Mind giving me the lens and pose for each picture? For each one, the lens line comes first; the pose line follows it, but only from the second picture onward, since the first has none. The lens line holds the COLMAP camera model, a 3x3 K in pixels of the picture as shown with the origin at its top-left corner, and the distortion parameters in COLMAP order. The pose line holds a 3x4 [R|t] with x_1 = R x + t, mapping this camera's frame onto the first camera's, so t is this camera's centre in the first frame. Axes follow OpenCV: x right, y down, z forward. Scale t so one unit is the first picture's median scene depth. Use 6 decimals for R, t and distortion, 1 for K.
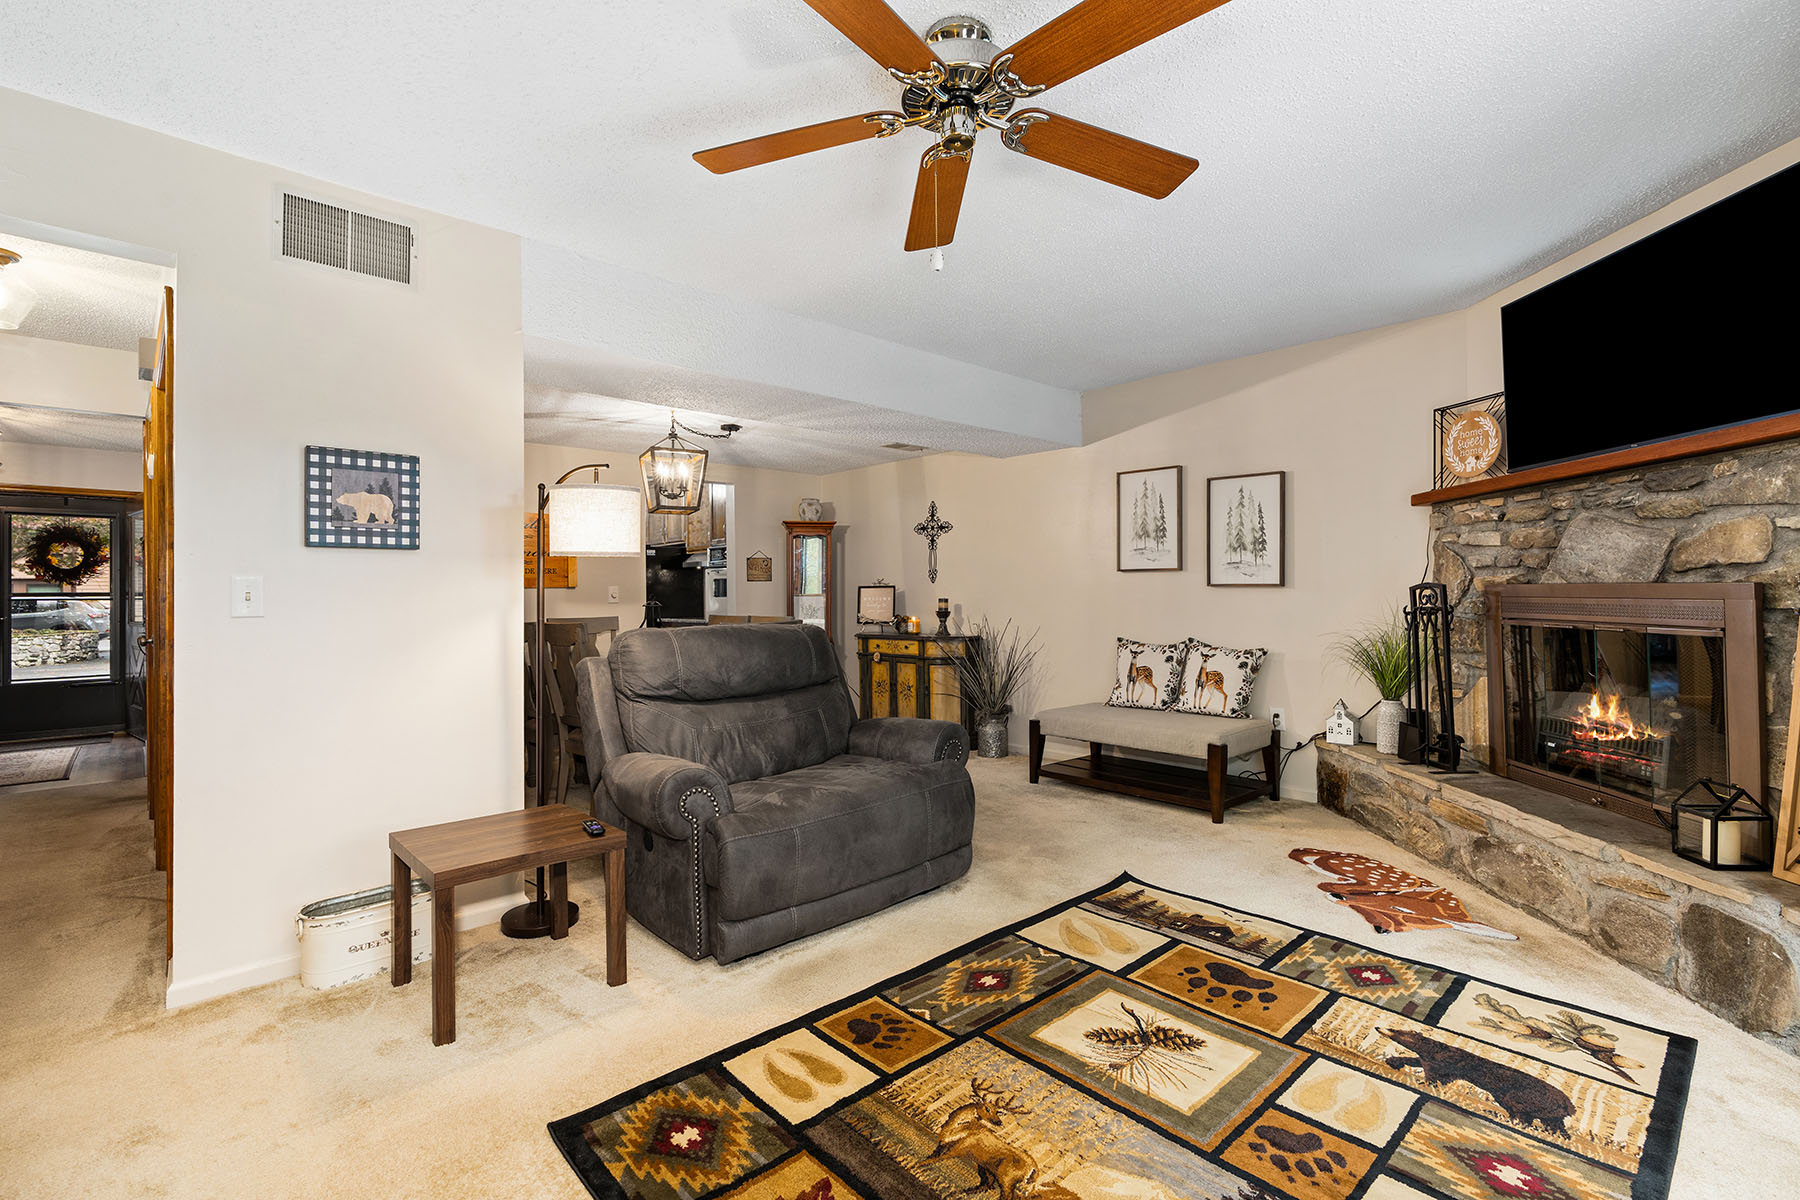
lens RADIAL K [[815.3, 0, 895.5], [0, 815.3, 606.3], [0, 0, 1]] dist [-0.012946, 0.005431]
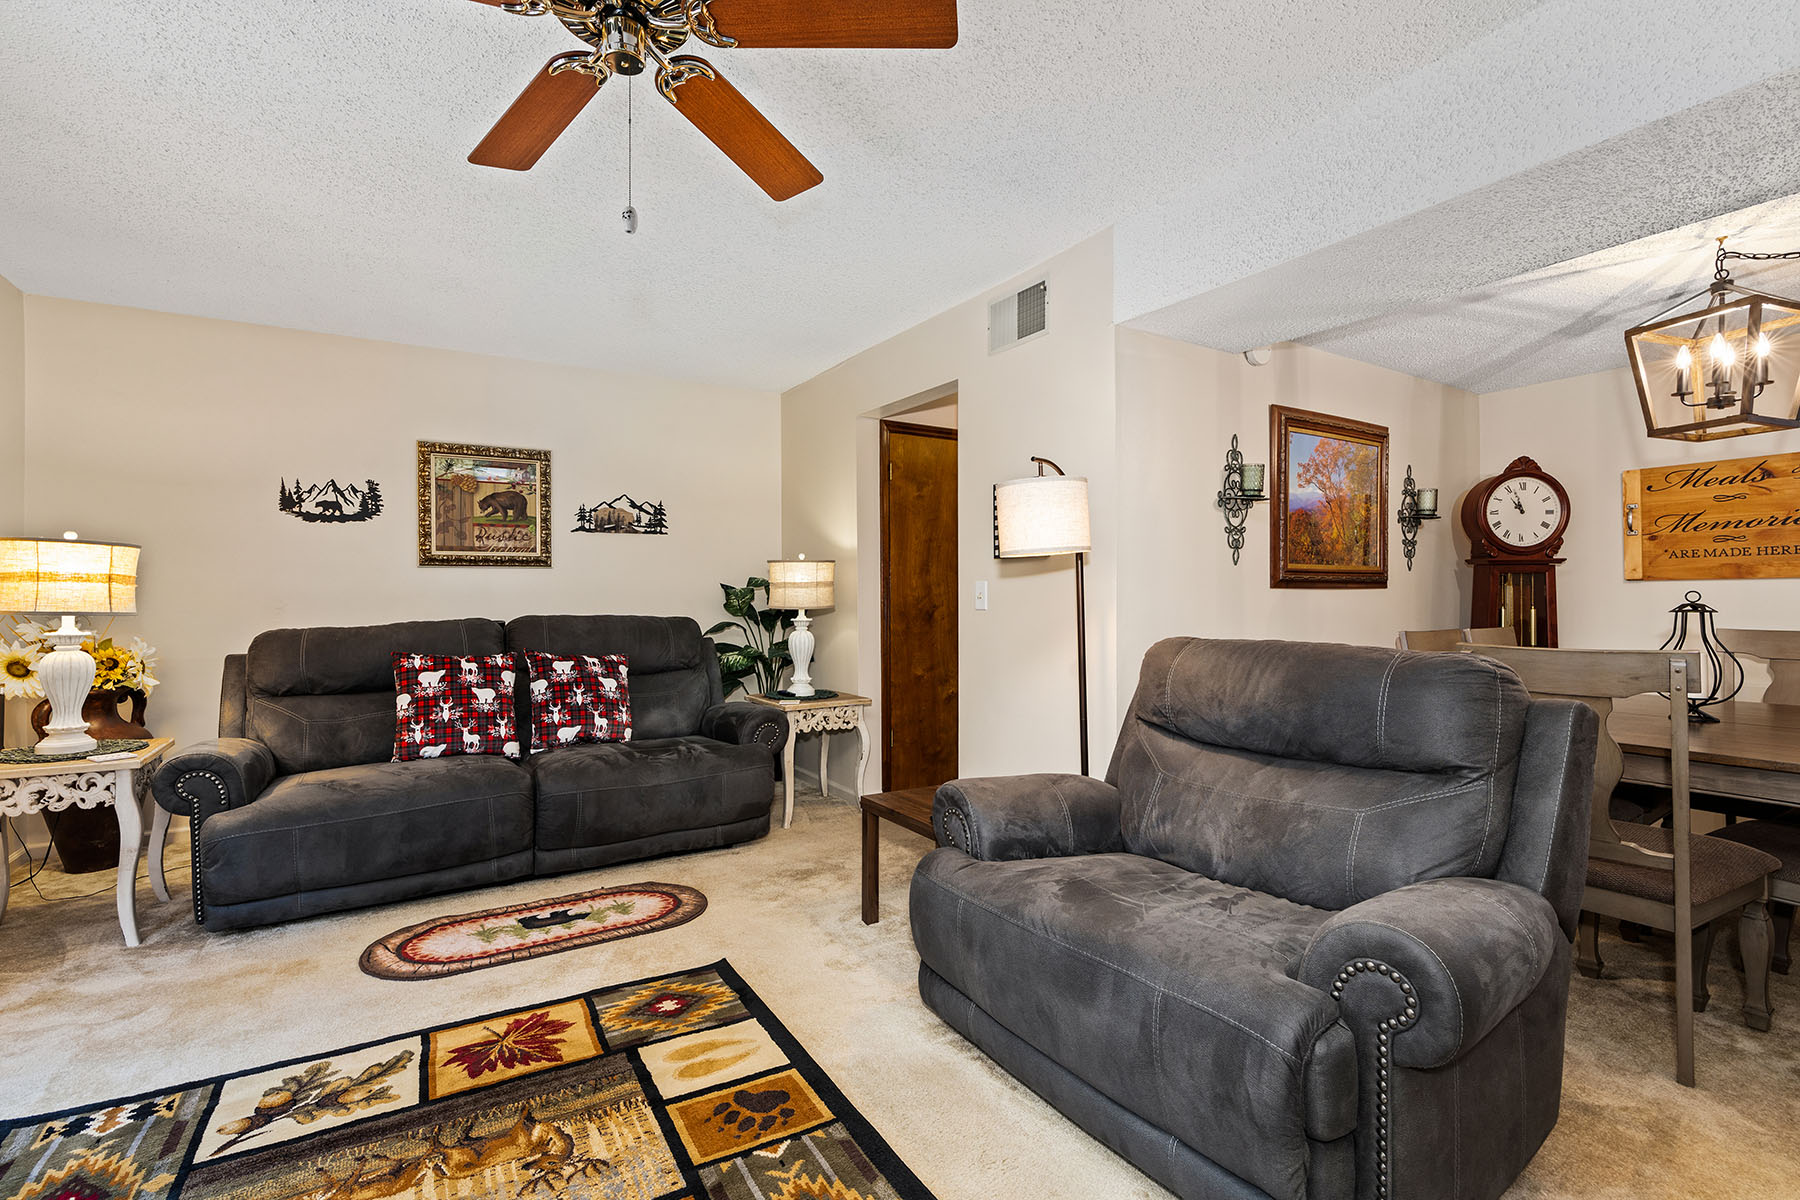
lens RADIAL K [[815.3, 0, 895.5], [0, 815.3, 606.3], [0, 0, 1]] dist [-0.012946, 0.005431]
pose [[-0.199596, 0.020525, -0.979663, 0.735361], [-0.006177, 0.999734, 0.022204, -0.026833], [0.979859, 0.010483, -0.199416, 1.241905]]
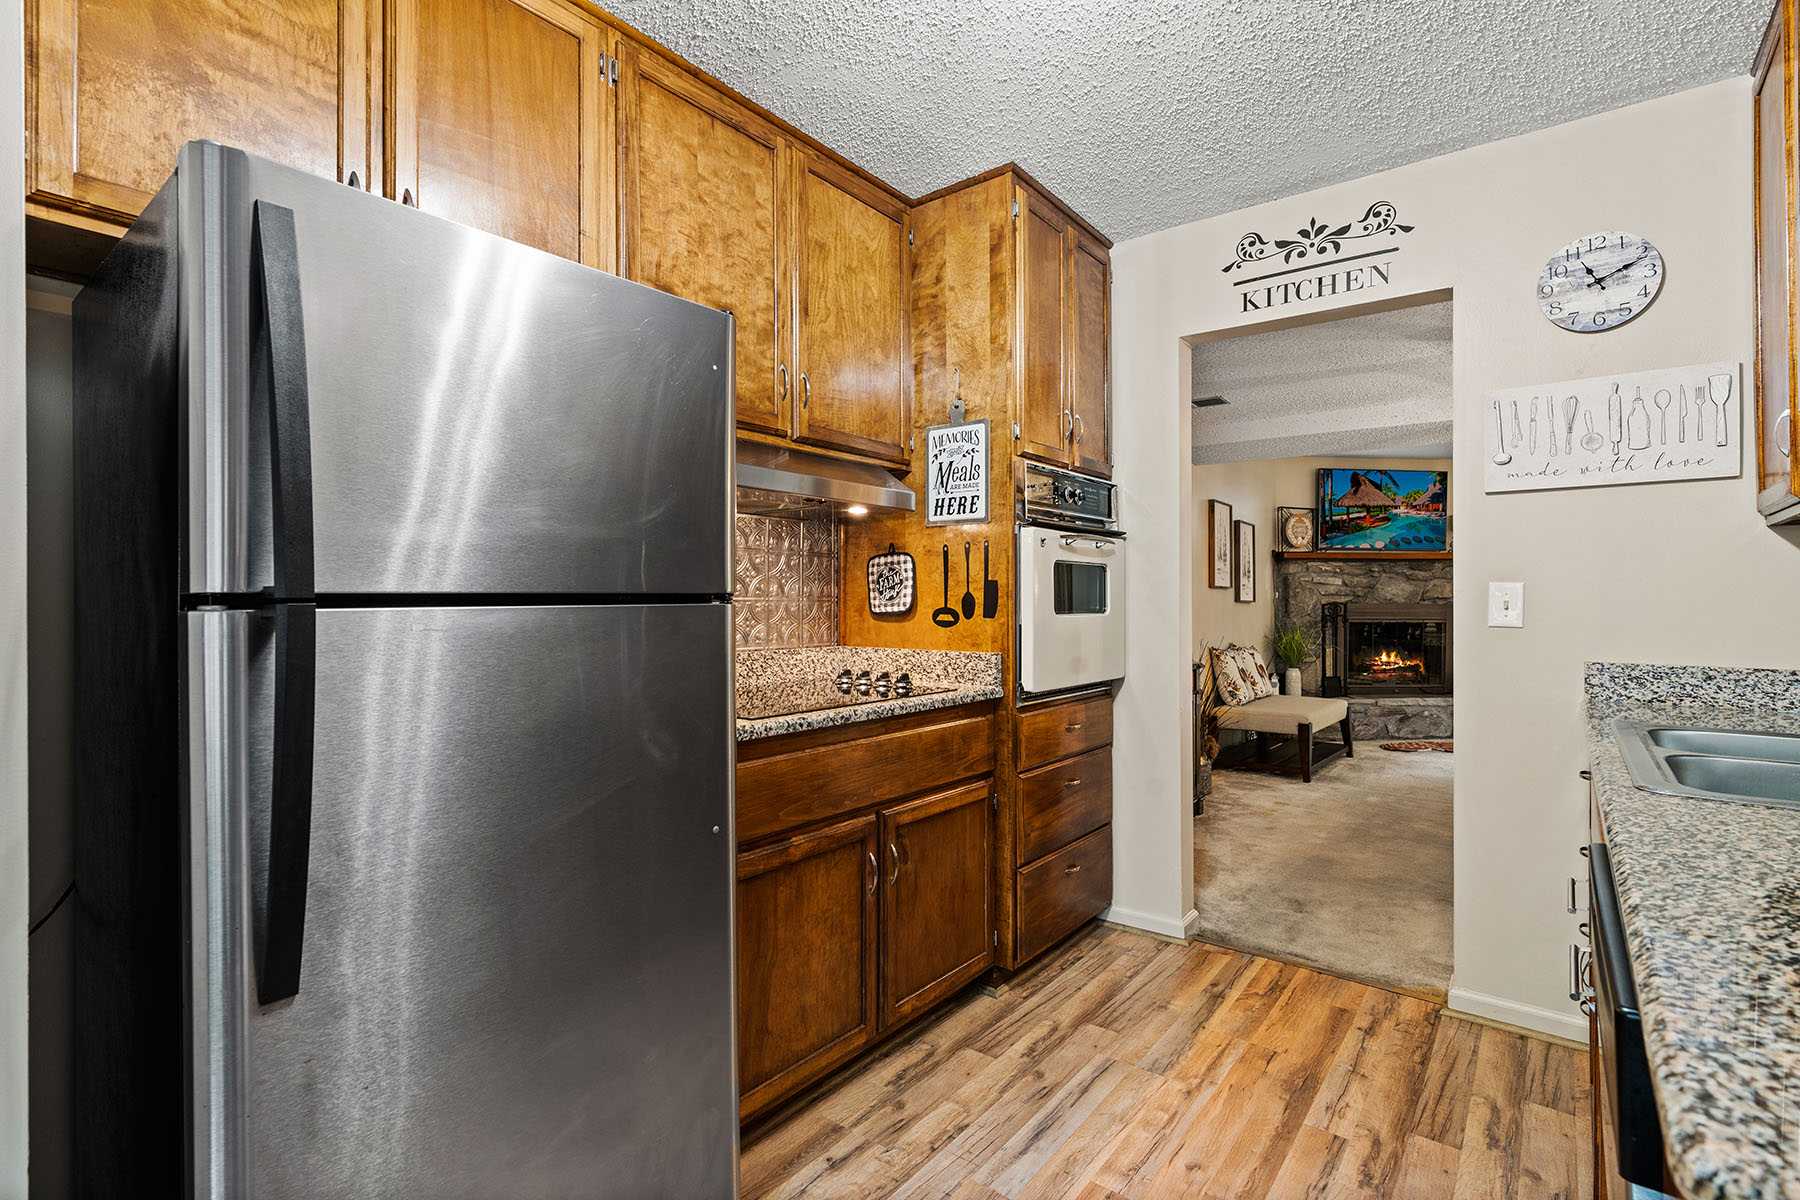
lens RADIAL K [[843.7, 0, 896.6], [0, 843.7, 609.4], [0, 0, 1]] dist [0.001560, 0.001170]
pose [[-0.170190, 0.008297, 0.985376, -1.741312], [0.014451, 0.999878, -0.005923, -0.024070], [-0.985305, 0.013232, -0.170289, 3.743655]]
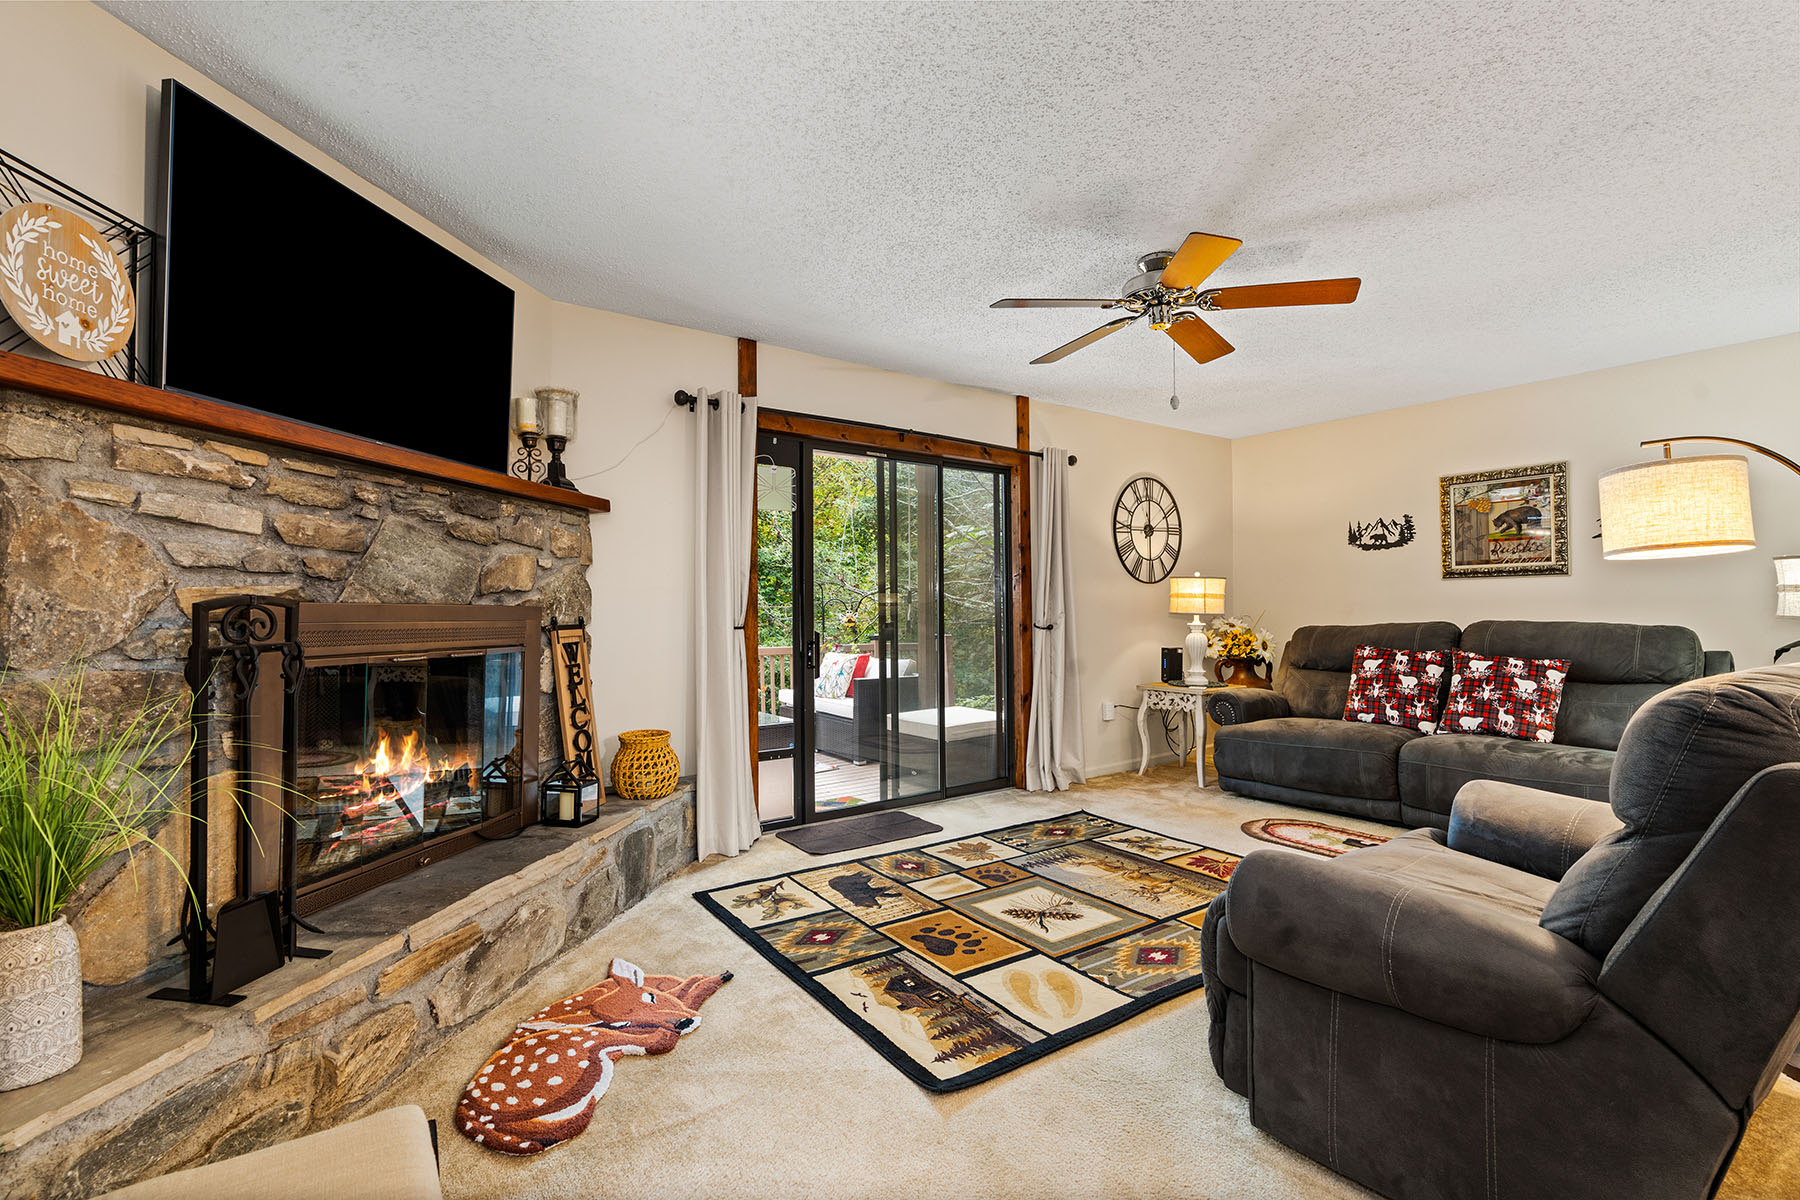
lens RADIAL K [[815.3, 0, 895.5], [0, 815.3, 606.3], [0, 0, 1]] dist [-0.012946, 0.005431]
pose [[-0.991120, 0.013393, 0.132292, 0.340430], [0.014471, 0.999869, 0.007190, -0.033020], [-0.132179, 0.009040, -0.991185, 2.298998]]
